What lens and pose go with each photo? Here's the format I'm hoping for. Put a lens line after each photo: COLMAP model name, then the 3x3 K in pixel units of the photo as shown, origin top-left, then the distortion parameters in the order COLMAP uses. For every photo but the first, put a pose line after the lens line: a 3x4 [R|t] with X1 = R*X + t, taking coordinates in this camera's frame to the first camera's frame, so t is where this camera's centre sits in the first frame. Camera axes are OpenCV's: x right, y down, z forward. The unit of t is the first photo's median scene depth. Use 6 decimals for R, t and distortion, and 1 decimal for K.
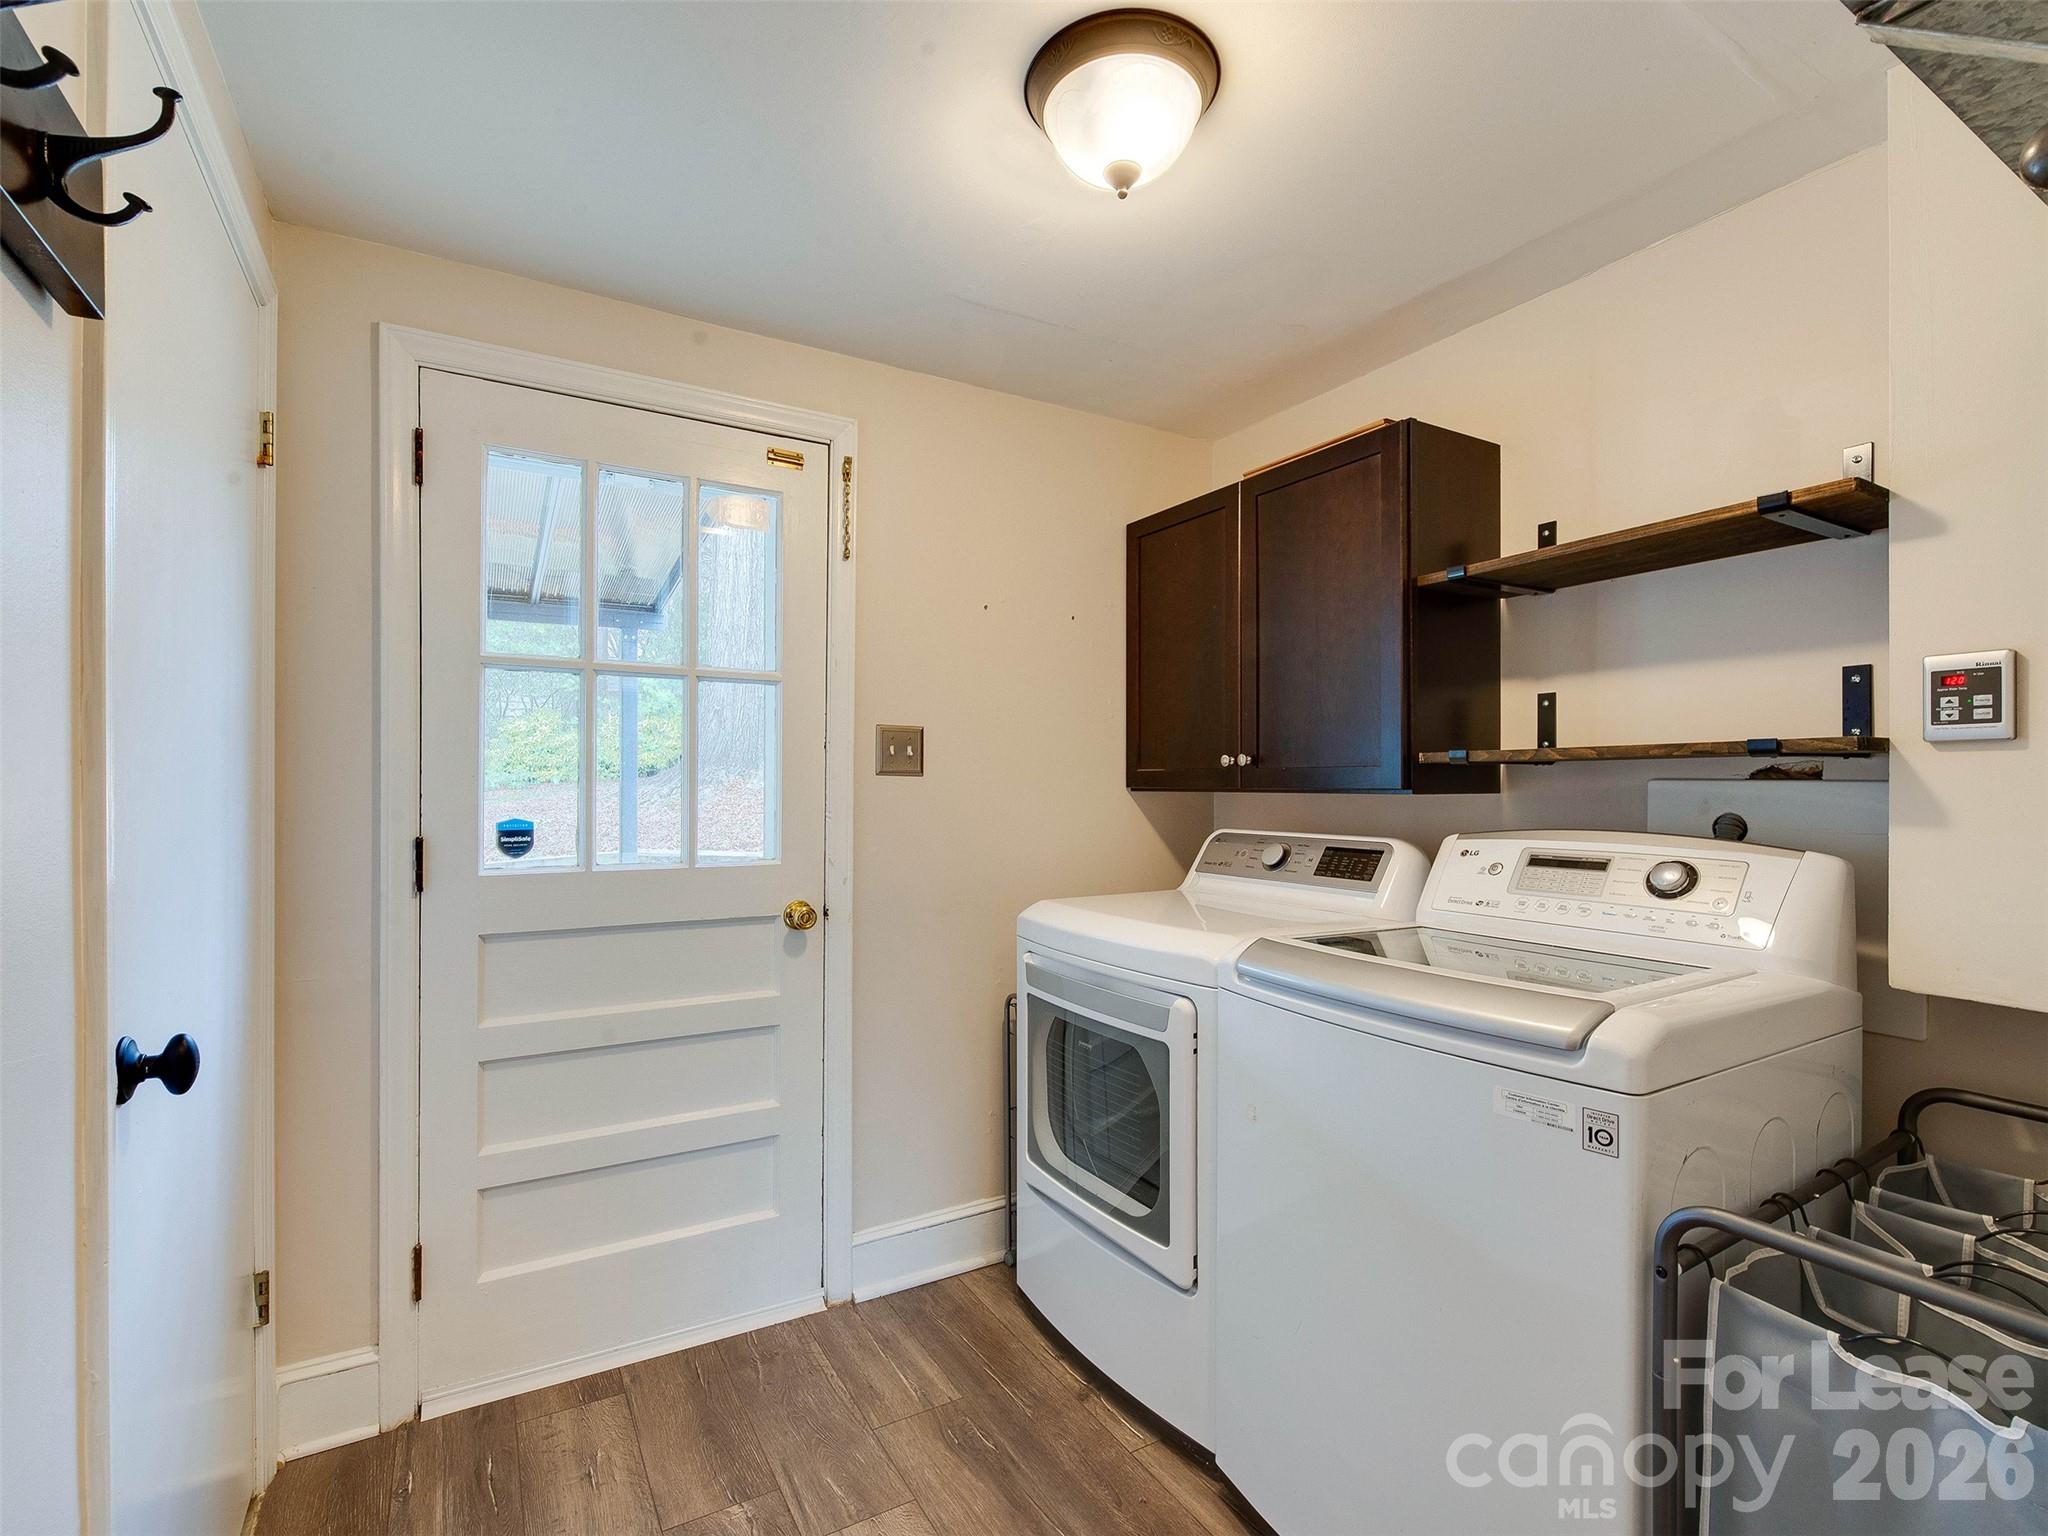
lens RADIAL K [[949.1, 0, 1013.9], [0, 949.1, 783.6], [0, 0, 1]] dist [-0.001385, -0.000974]
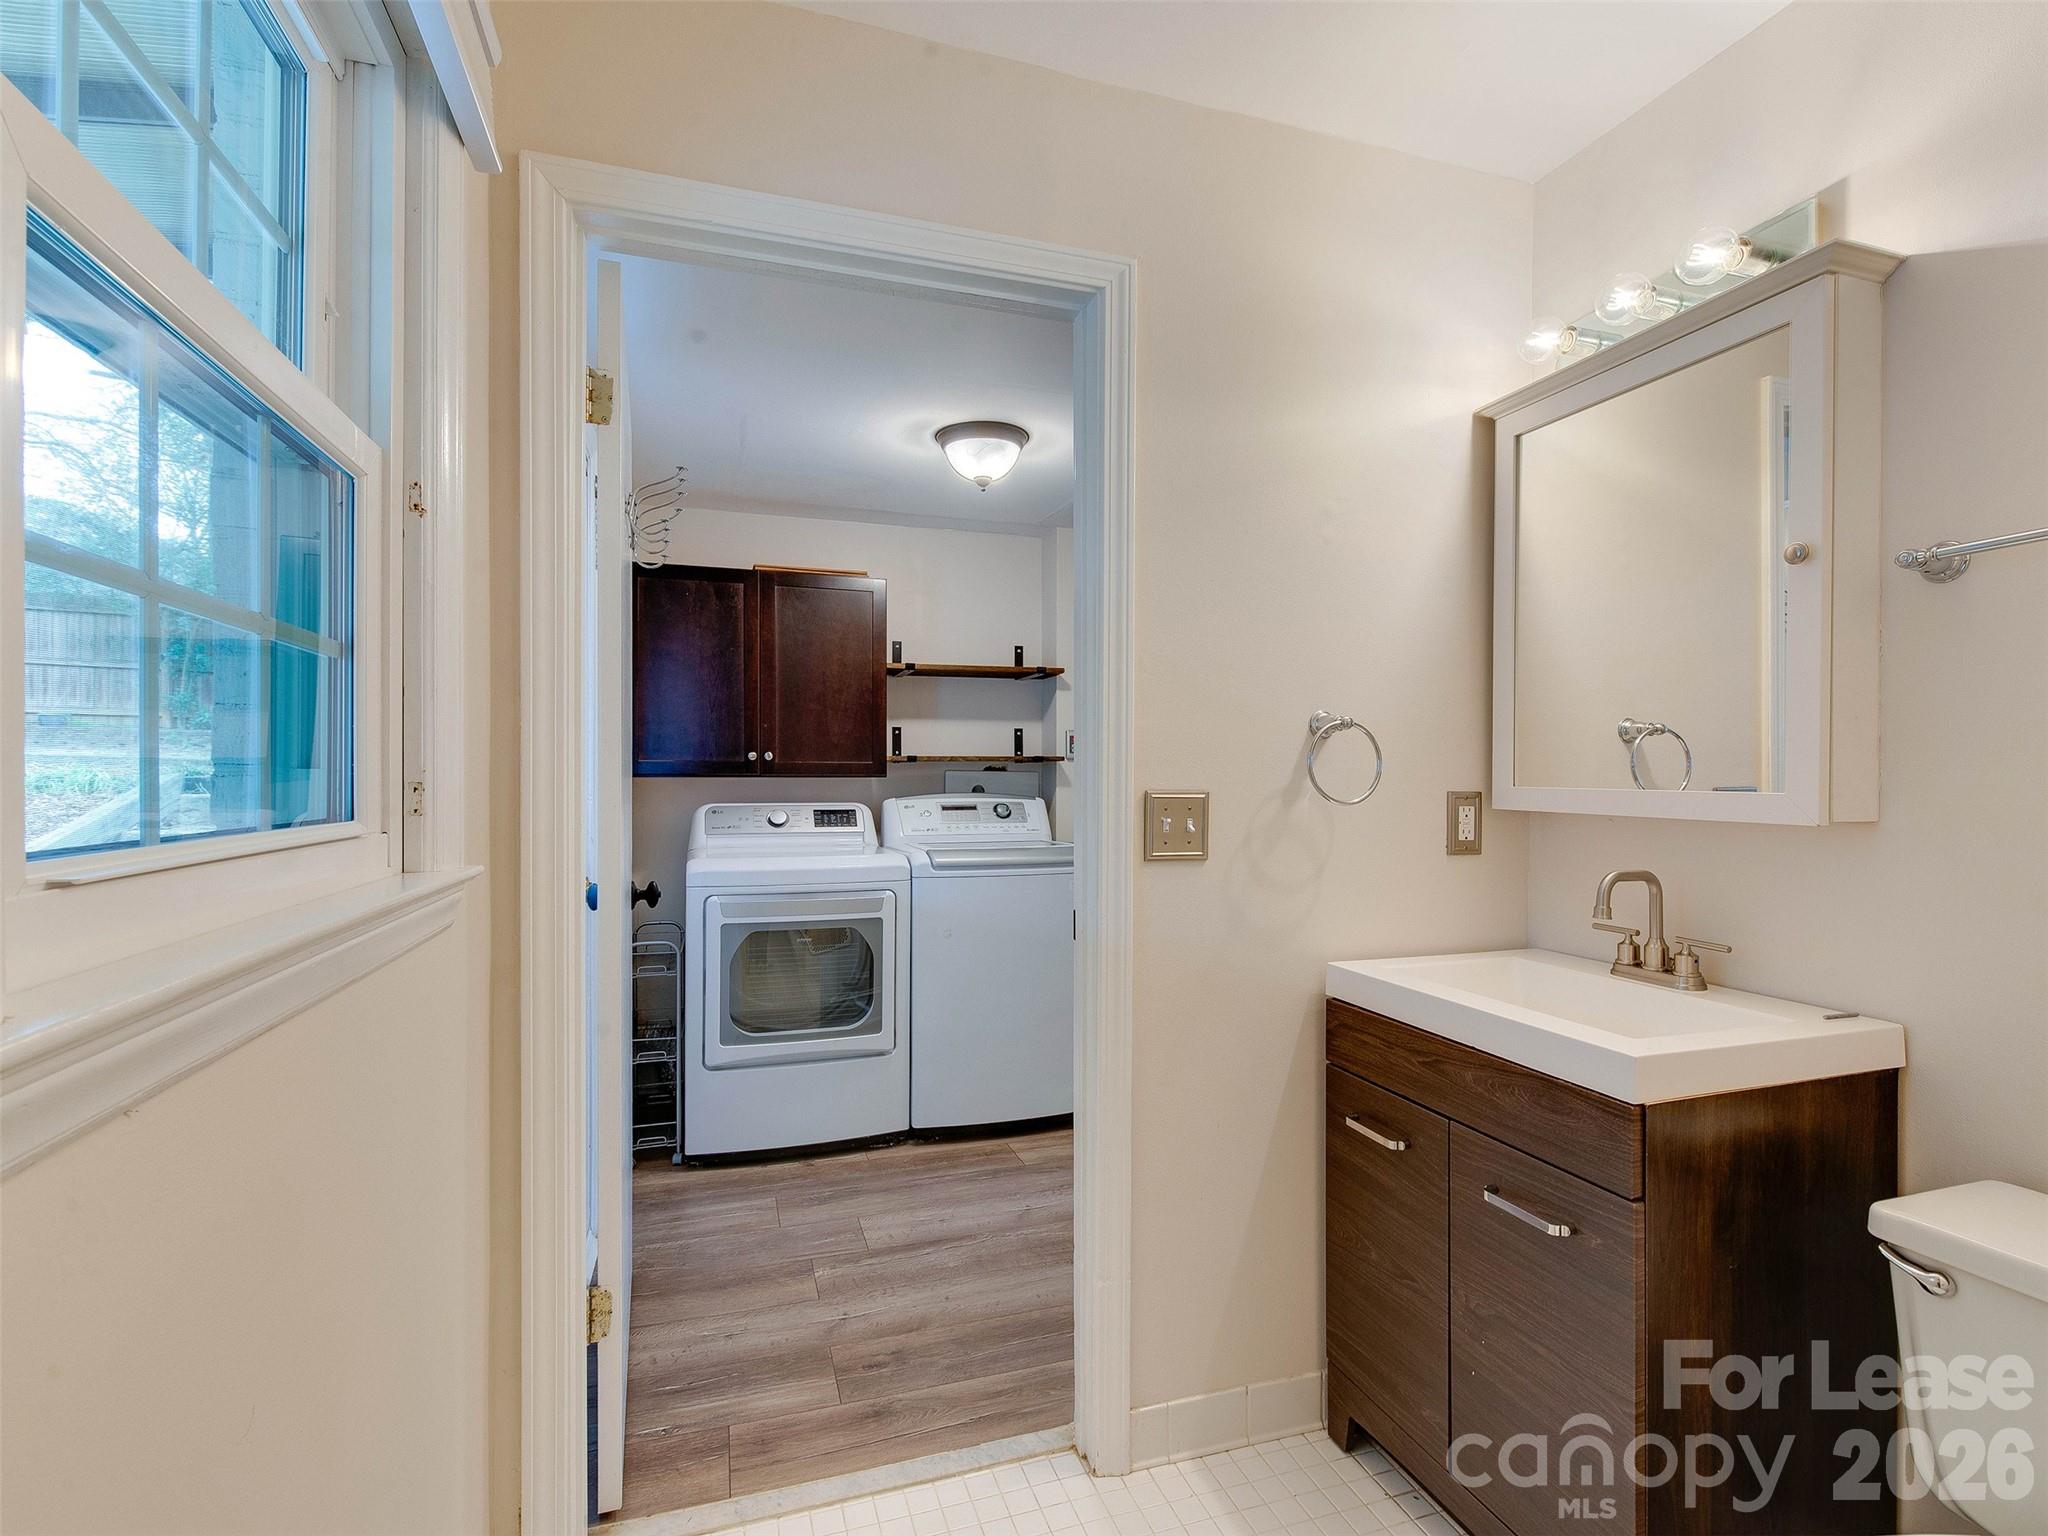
lens RADIAL K [[949.1, 0, 1013.9], [0, 949.1, 783.6], [0, 0, 1]] dist [-0.001385, -0.000974]
pose [[0.219843, -0.005781, 0.975518, -1.496246], [-0.001921, 0.999978, 0.006359, 0.011474], [-0.975533, -0.003272, 0.219827, 0.363875]]
